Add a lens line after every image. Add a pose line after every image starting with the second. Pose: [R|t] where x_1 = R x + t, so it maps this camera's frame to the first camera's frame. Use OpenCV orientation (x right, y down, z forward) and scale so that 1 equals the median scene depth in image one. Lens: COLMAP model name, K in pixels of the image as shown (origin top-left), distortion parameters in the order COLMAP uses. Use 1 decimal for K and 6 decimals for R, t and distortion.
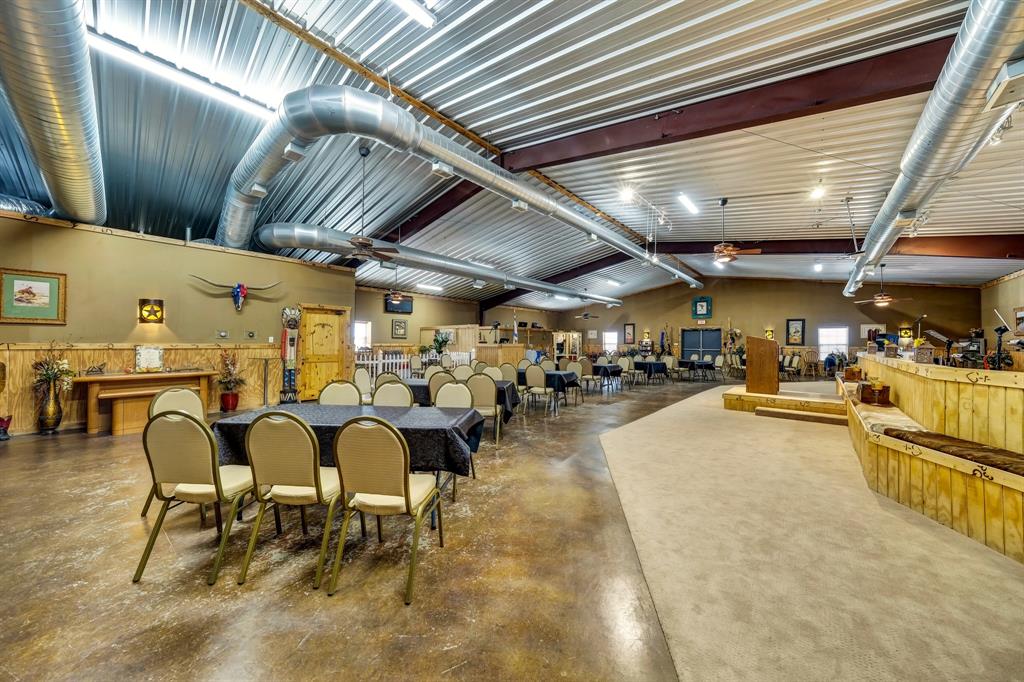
lens RADIAL K [[336.0, 0, 512.0], [0, 336.0, 341.0], [0, 0, 1]] dist [0.017352, 0.000010]
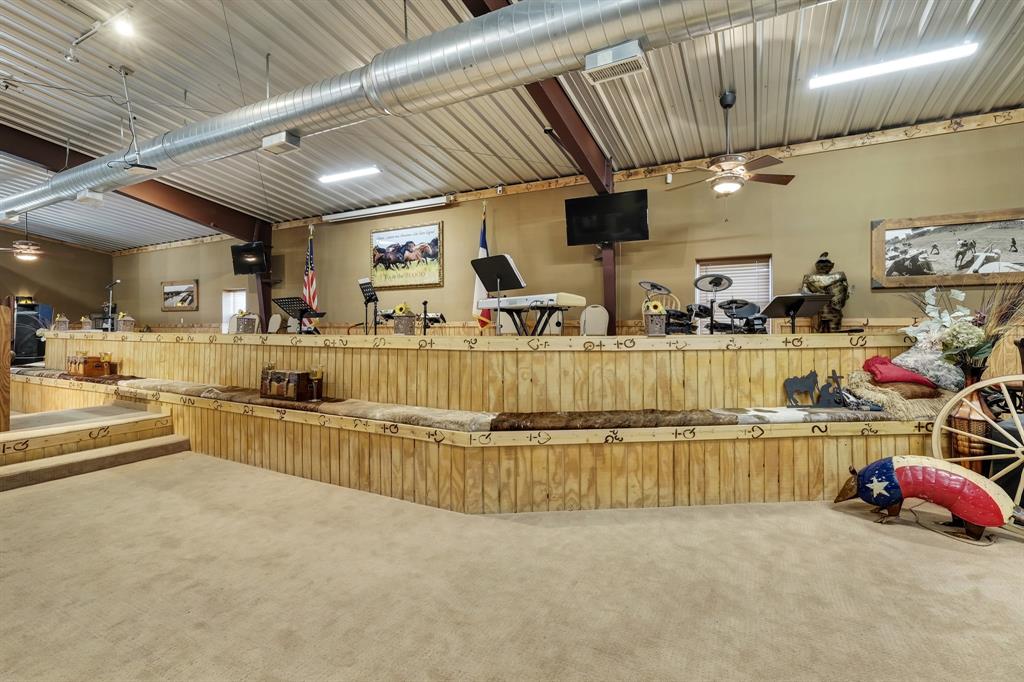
lens RADIAL K [[433.6, 0, 512.0], [0, 433.6, 341.0], [0, 0, 1]] dist [-0.000970, -0.000074]
pose [[-0.261664, -0.037710, 0.964422, 0.217093], [-0.006529, 0.999283, 0.037302, 0.053303], [-0.965137, 0.003464, -0.261722, 1.383037]]
